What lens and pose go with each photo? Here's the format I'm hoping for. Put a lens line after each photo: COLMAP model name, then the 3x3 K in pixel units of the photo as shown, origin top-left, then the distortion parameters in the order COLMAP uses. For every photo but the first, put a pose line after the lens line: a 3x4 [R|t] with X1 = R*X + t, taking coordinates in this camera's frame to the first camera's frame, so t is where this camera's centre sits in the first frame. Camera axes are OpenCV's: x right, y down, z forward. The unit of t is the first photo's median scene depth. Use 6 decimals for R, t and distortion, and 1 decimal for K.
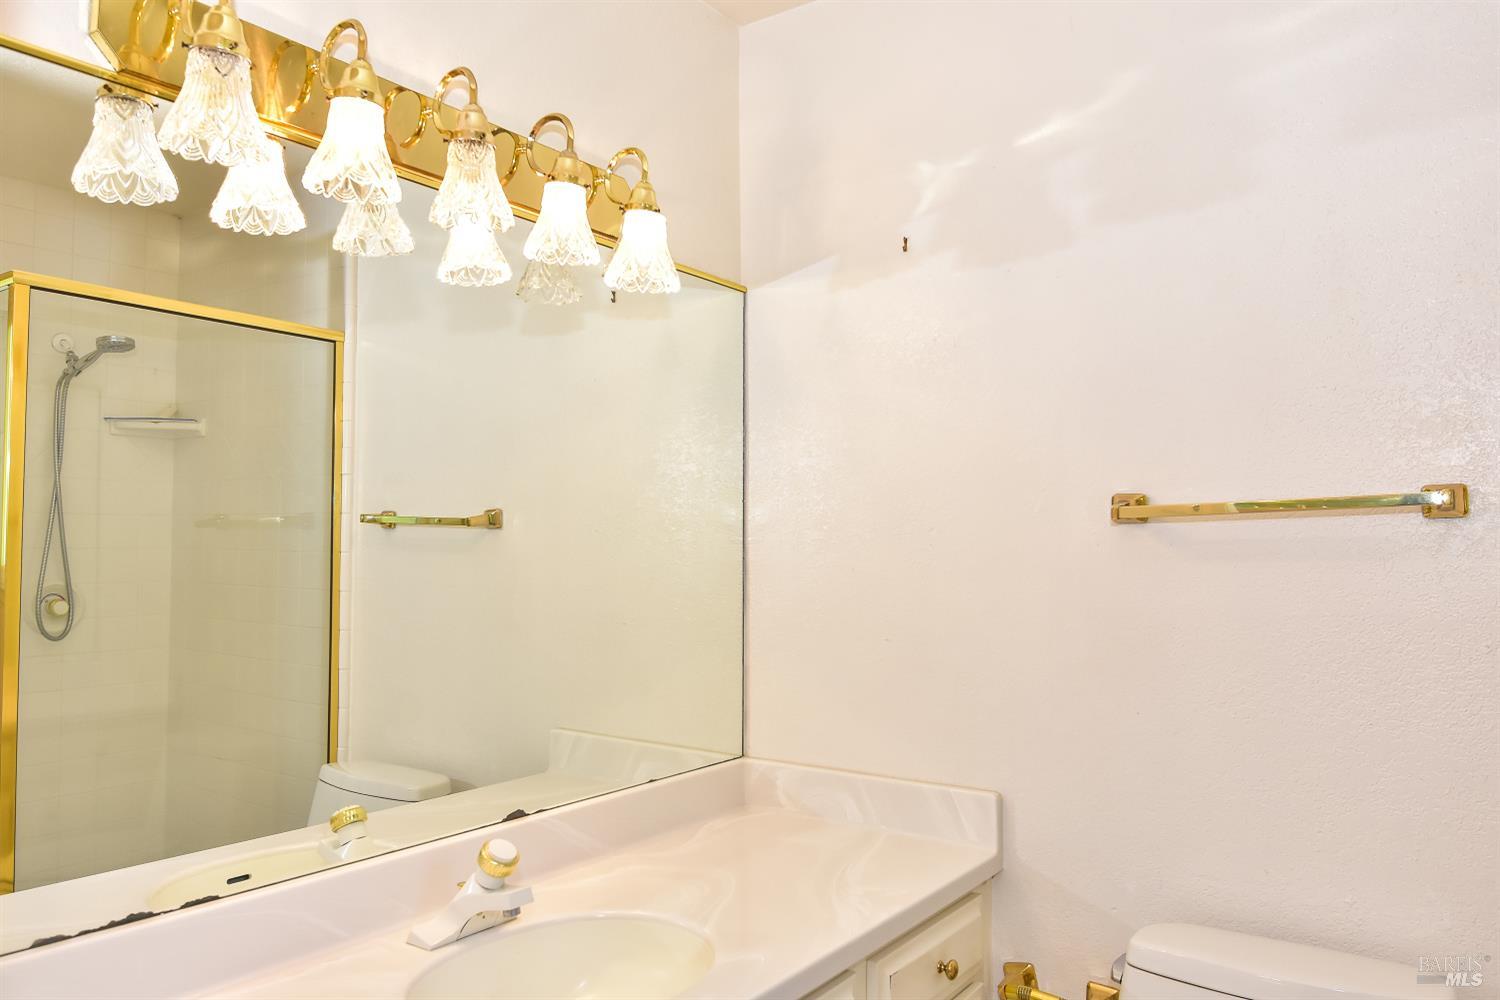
lens RADIAL K [[1066.3, 0, 750.0], [0, 1066.3, 500.0], [0, 0, 1]] dist [0.028301, -0.046521]
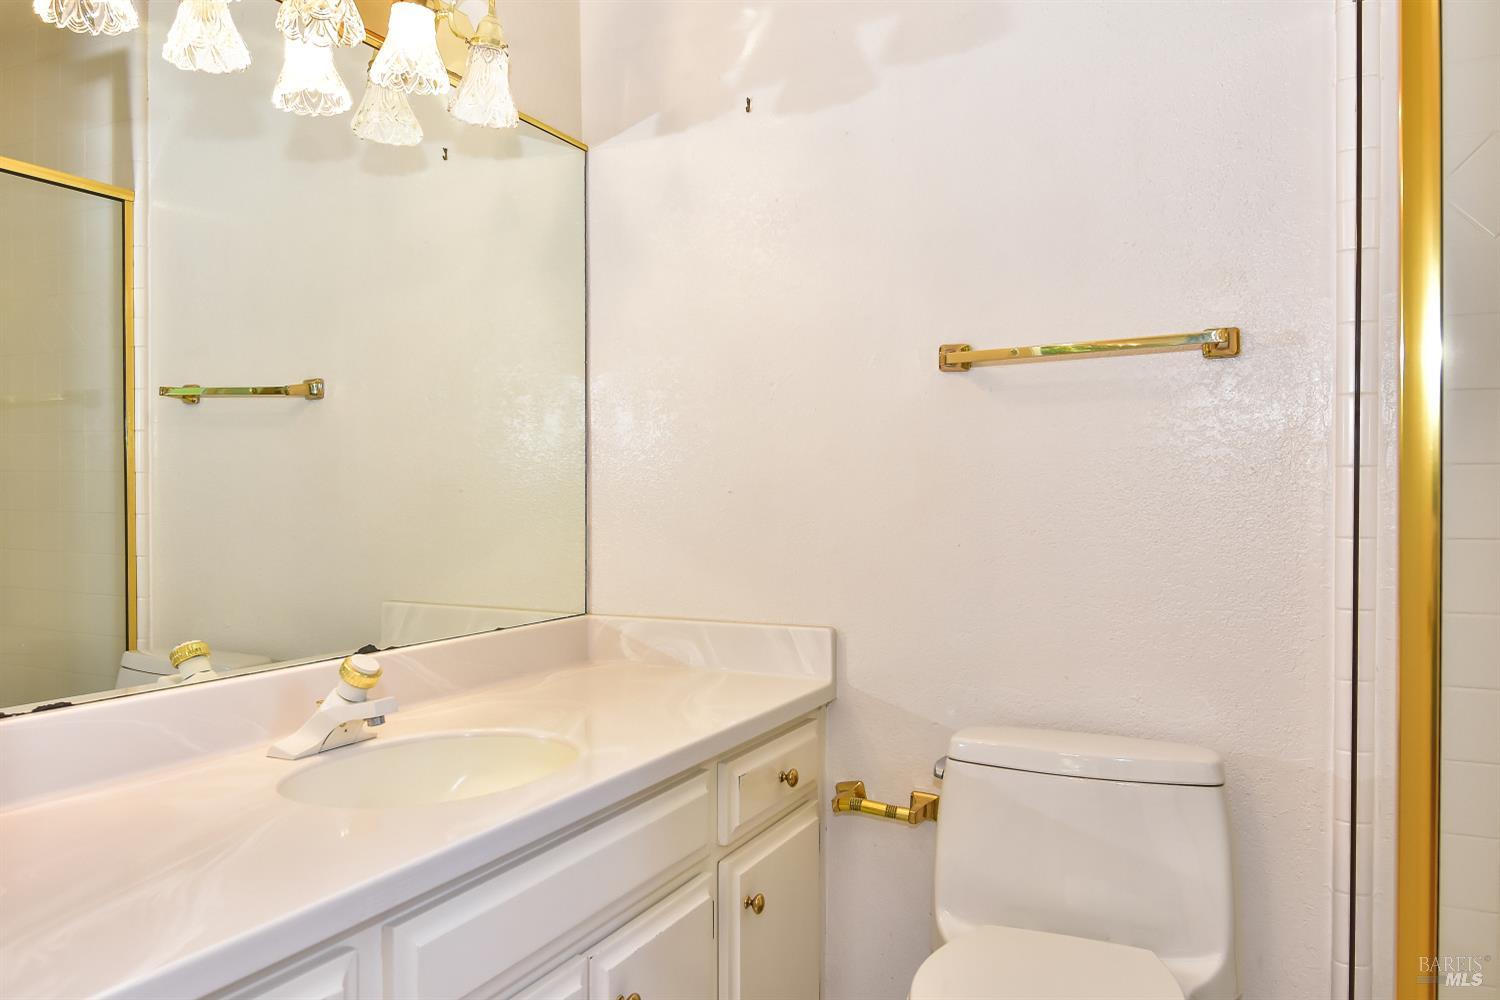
lens RADIAL K [[1111.1, 0, 750.0], [0, 1111.1, 500.0], [0, 0, 1]] dist [0.035260, -0.054807]
pose [[0.984816, -0.003566, 0.173562, -0.043670], [-0.005328, 0.998697, 0.050749, 0.093200], [-0.173517, -0.050903, 0.983515, -0.076423]]
